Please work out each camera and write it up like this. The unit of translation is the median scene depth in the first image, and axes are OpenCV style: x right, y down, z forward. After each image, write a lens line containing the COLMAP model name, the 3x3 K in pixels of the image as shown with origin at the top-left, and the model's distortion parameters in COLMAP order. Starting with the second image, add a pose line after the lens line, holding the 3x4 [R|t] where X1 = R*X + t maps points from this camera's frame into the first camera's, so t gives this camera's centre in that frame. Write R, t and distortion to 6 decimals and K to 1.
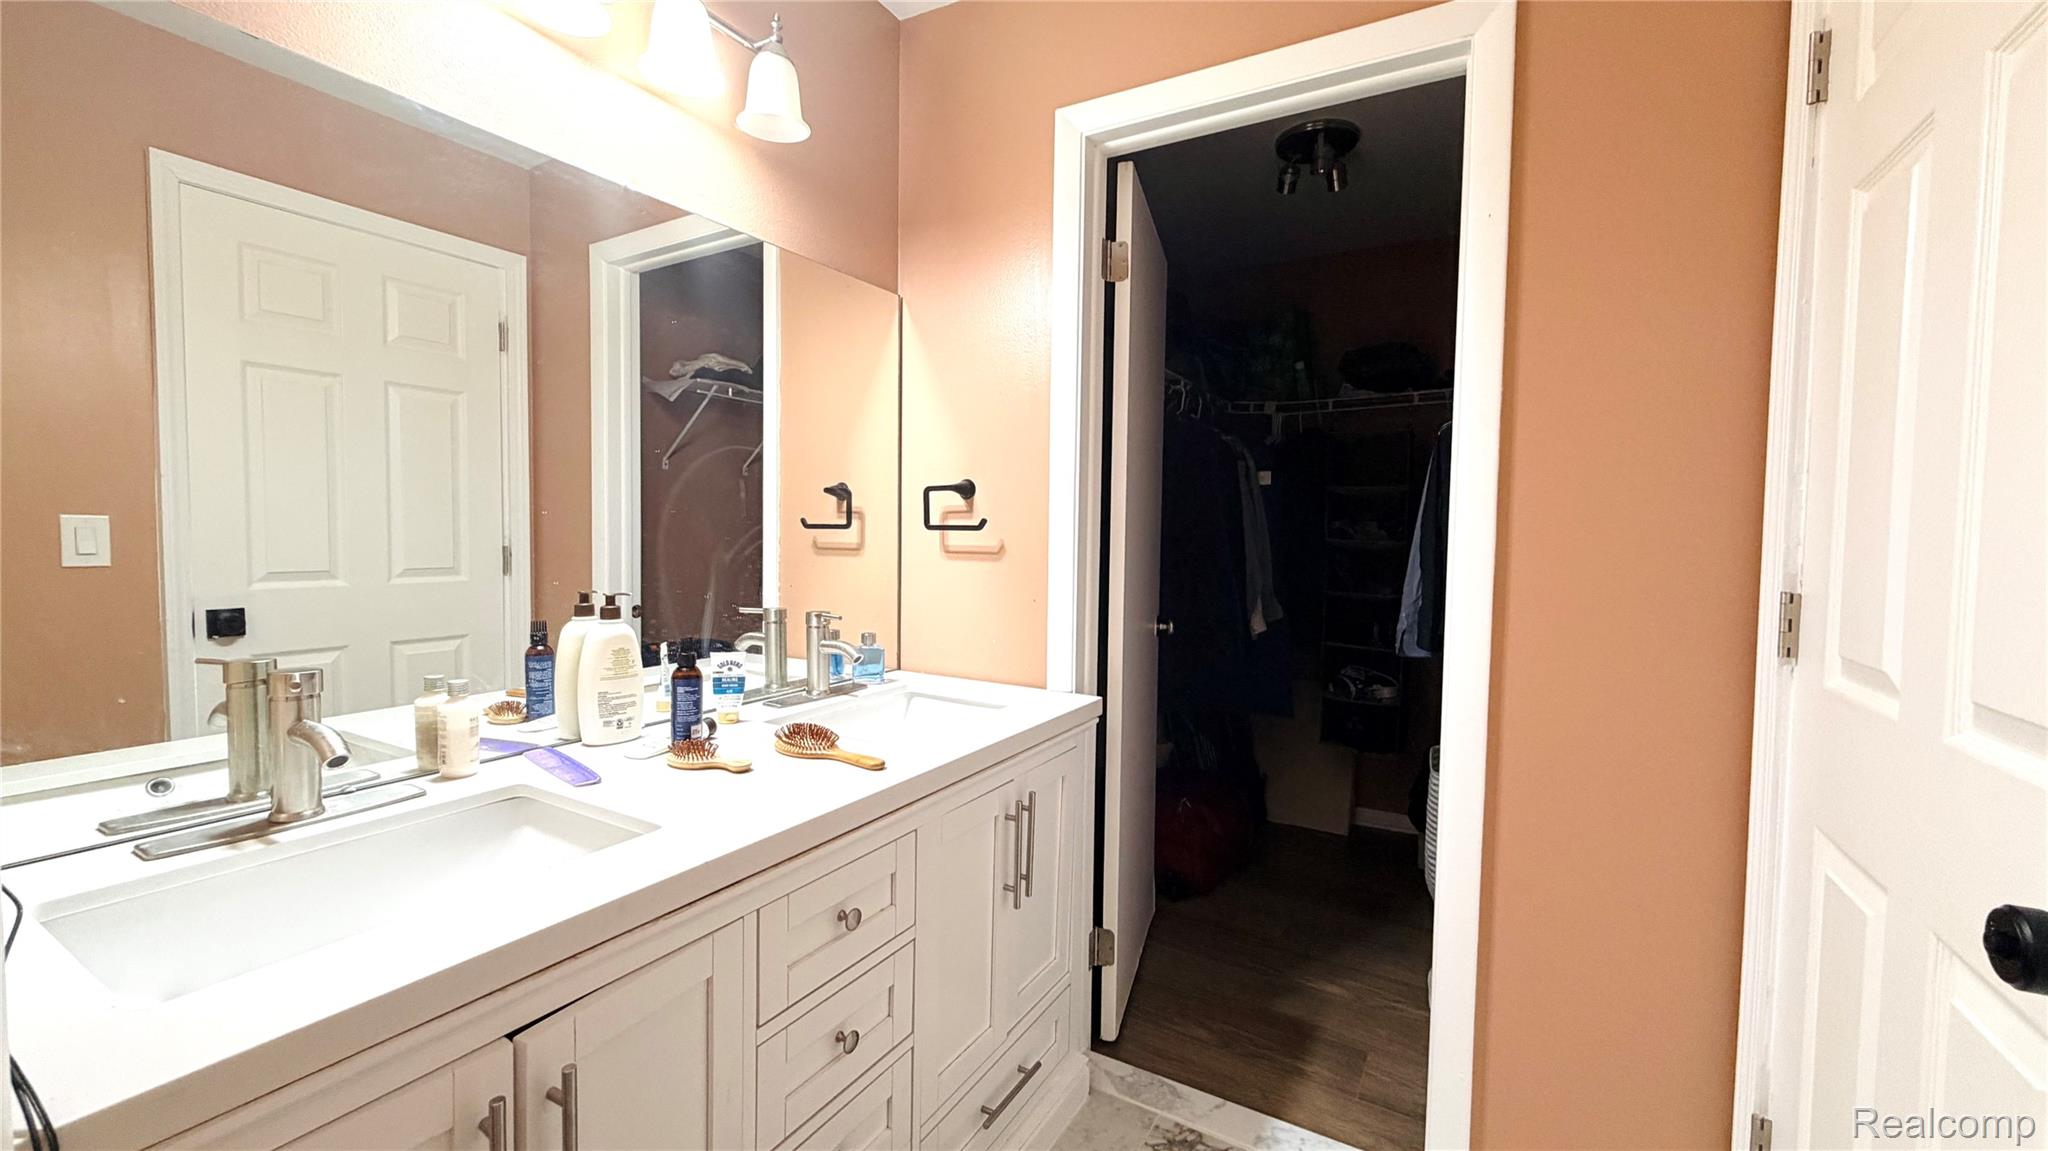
lens RADIAL K [[818.3, 0, 1017.6], [0, 818.3, 571.3], [0, 0, 1]] dist [-0.001144, 0.000250]
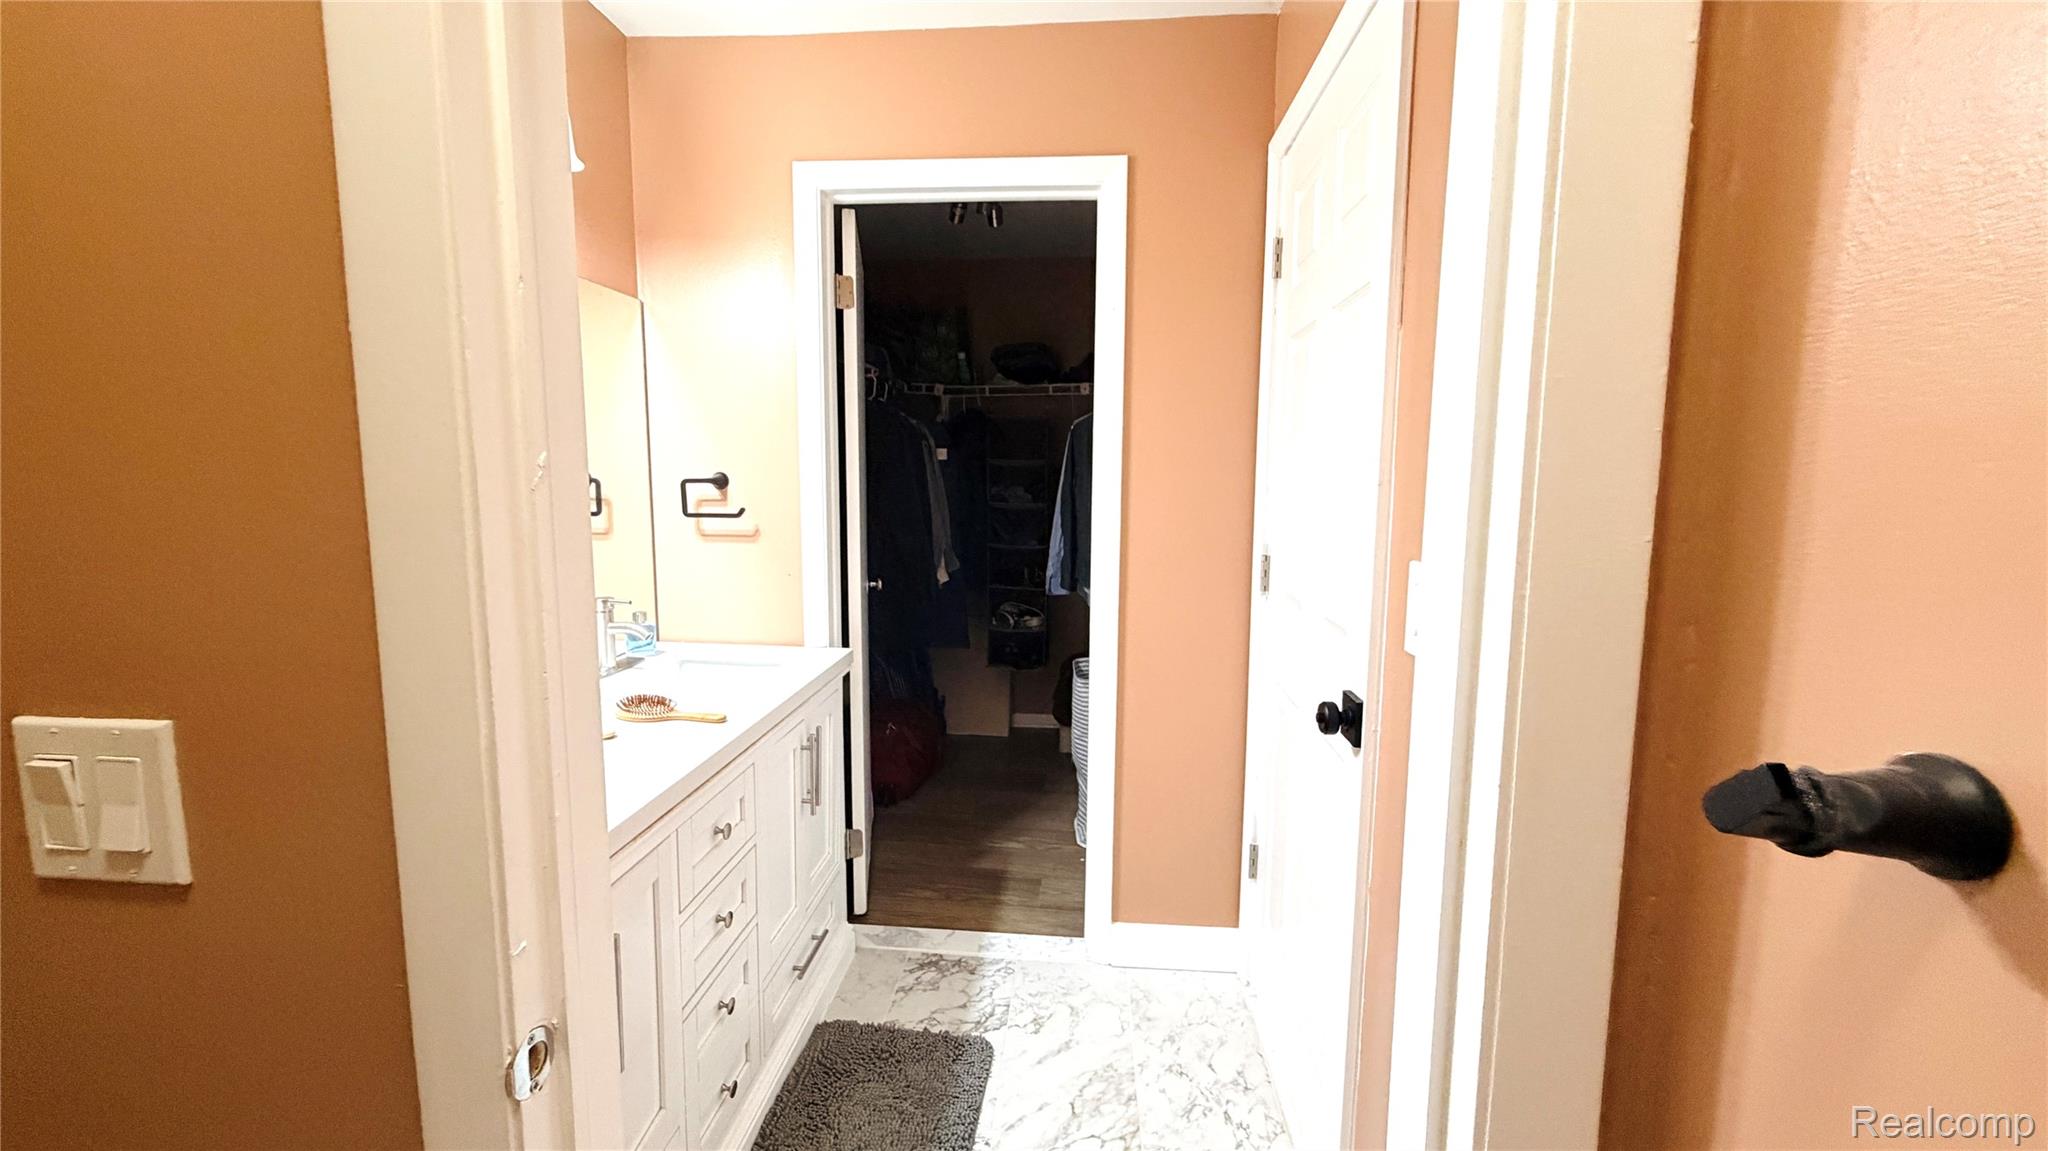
lens RADIAL K [[818.3, 0, 1020.9], [0, 818.3, 566.0], [0, 0, 1]] dist [-0.001144, 0.000250]
pose [[0.903164, -0.053513, 0.425948, -0.177517], [0.023542, 0.996881, 0.075325, -0.057632], [-0.428651, -0.058003, 0.901607, -0.226486]]
